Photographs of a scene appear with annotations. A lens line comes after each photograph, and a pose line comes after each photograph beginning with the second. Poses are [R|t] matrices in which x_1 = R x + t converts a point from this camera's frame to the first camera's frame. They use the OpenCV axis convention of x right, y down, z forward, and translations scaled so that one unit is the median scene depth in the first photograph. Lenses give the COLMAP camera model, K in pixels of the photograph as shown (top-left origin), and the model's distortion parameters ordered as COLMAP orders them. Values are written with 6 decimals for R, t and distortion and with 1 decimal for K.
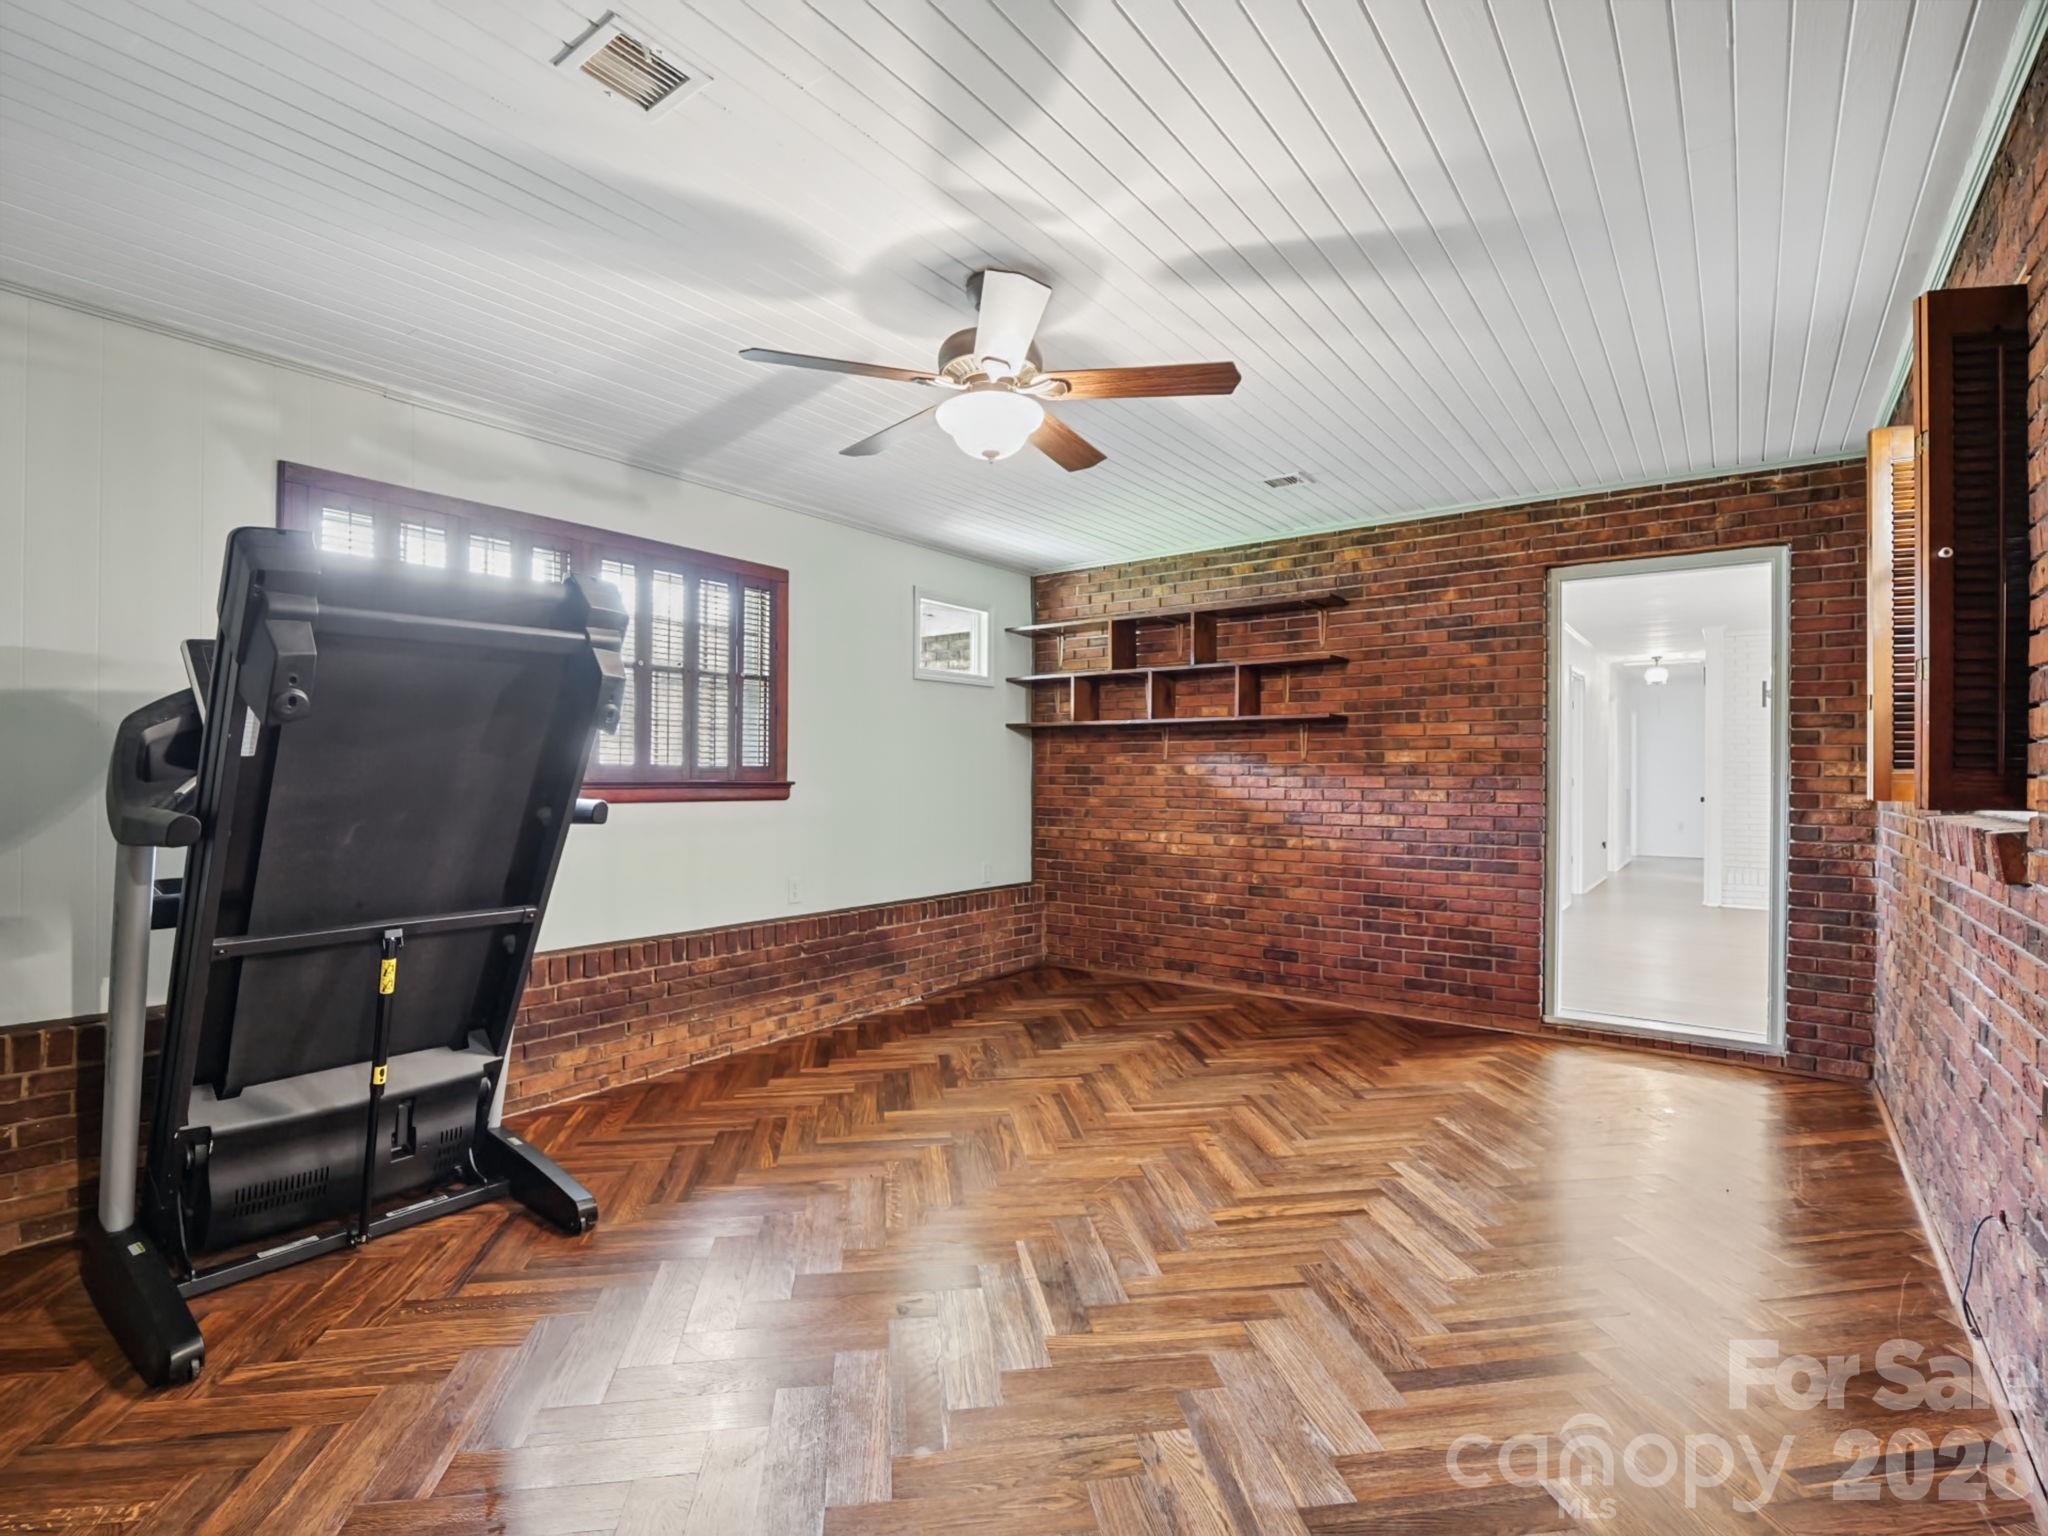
lens RADIAL K [[981.3, 0, 1015.2], [0, 981.3, 772.6], [0, 0, 1]] dist [-0.000833, 0.000191]
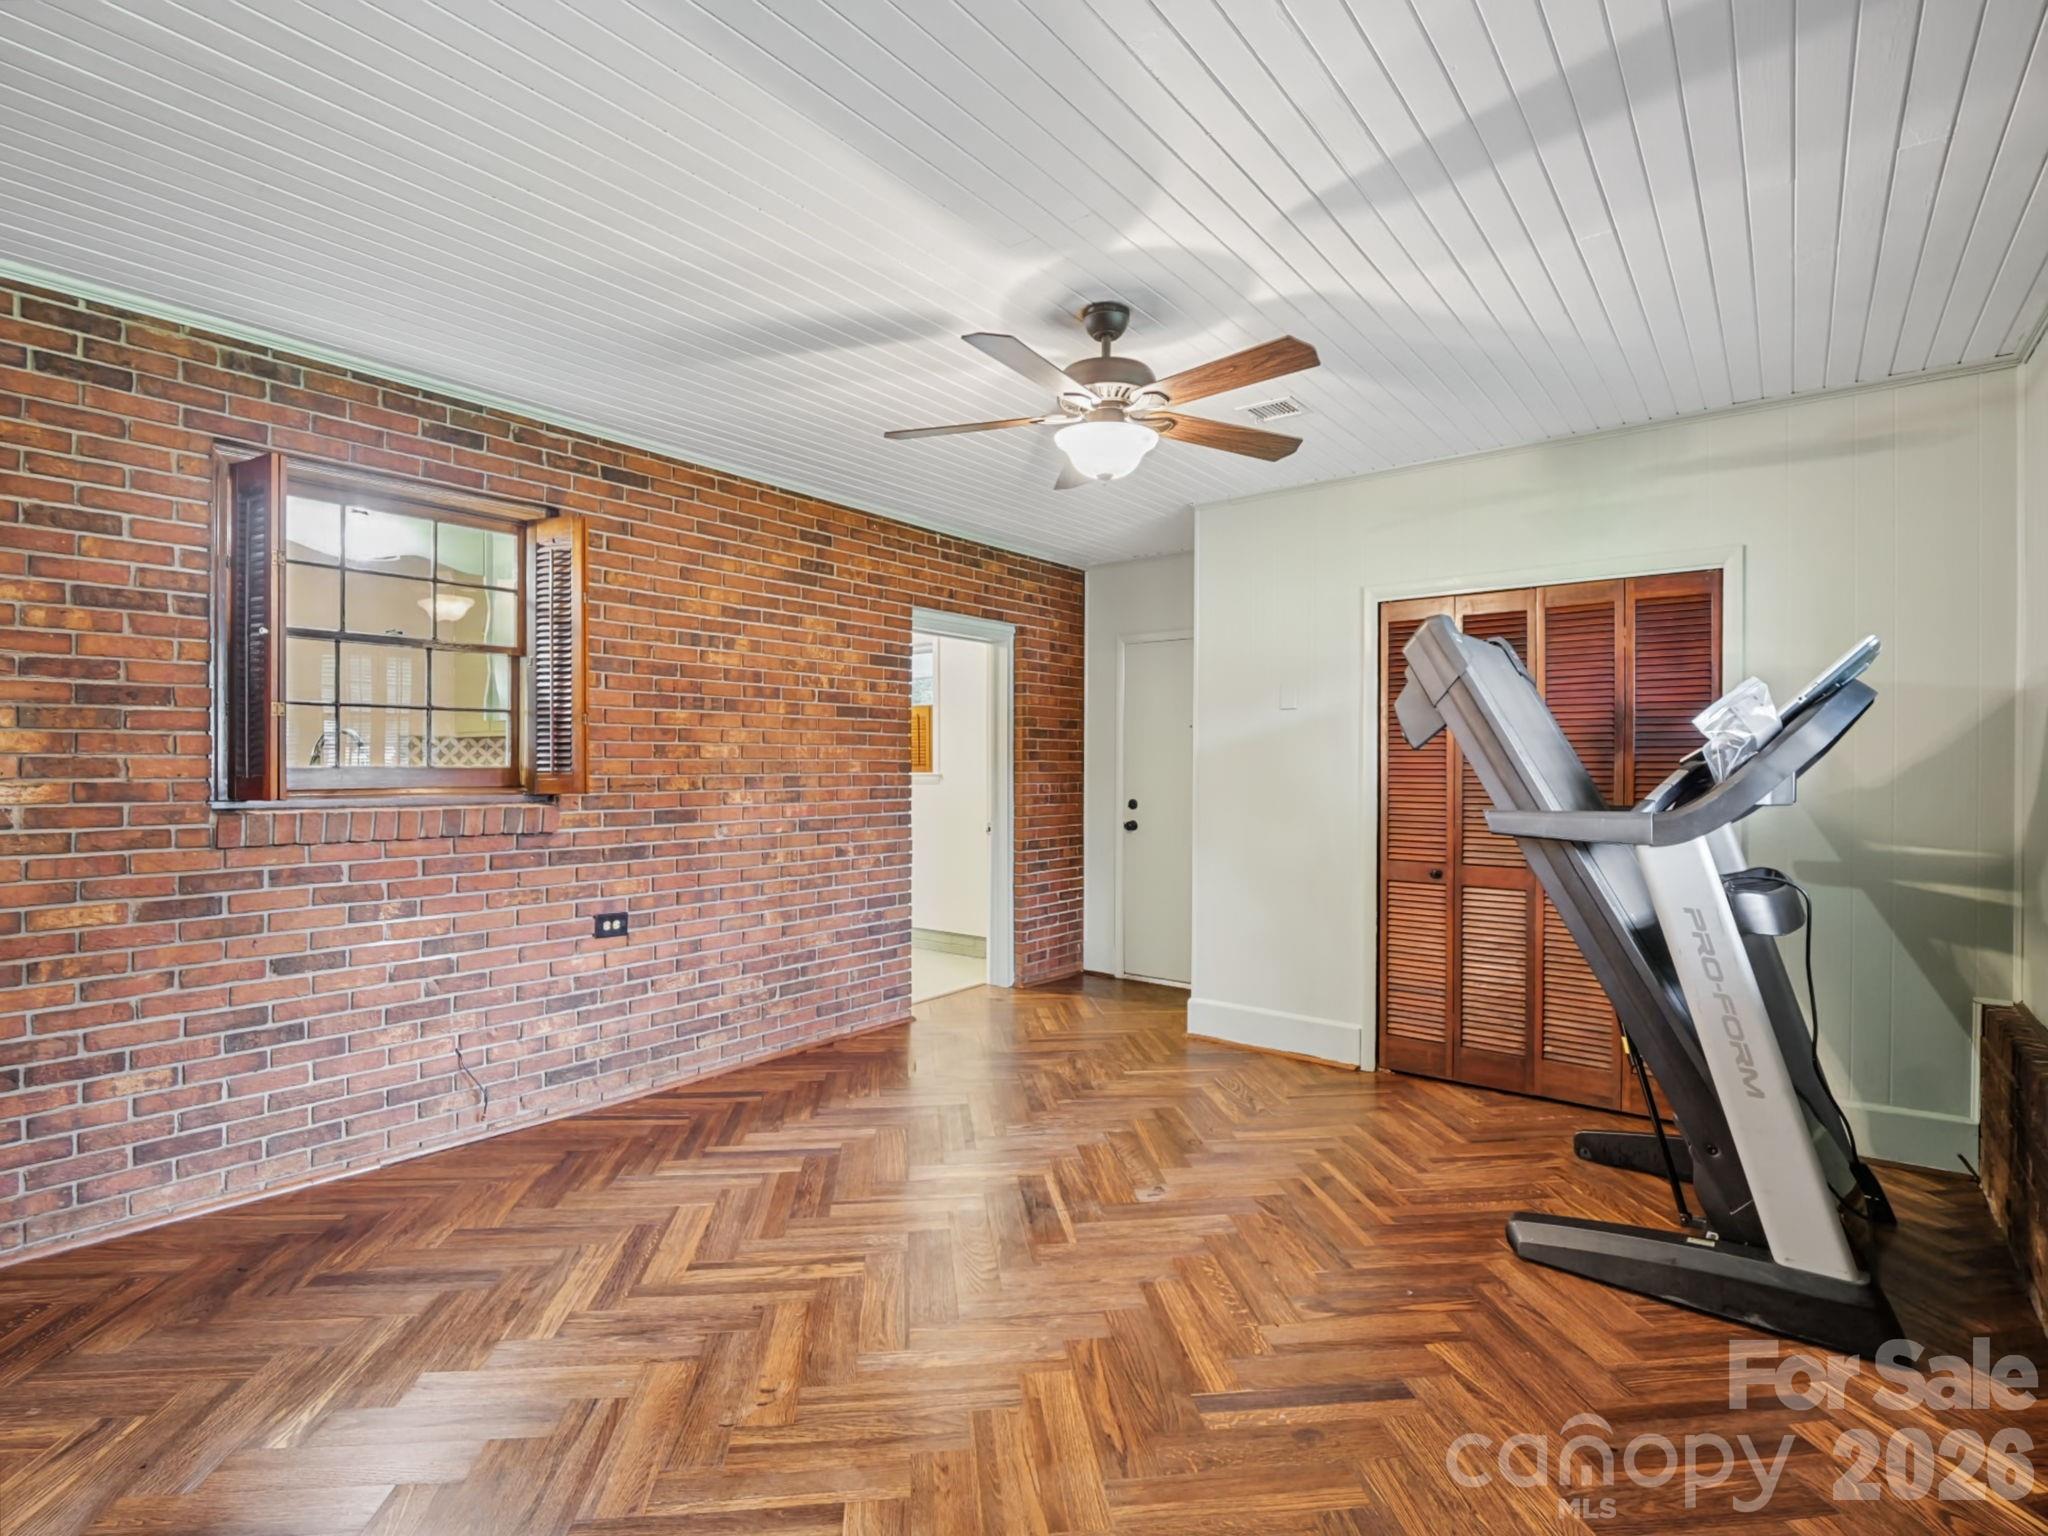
lens RADIAL K [[981.3, 0, 1015.2], [0, 981.3, 772.6], [0, 0, 1]] dist [-0.000833, 0.000191]
pose [[-0.999496, -0.007710, 0.030786, 0.034642], [-0.007548, 0.999957, 0.005378, -0.012334], [-0.030826, 0.005143, -0.999512, 1.883400]]
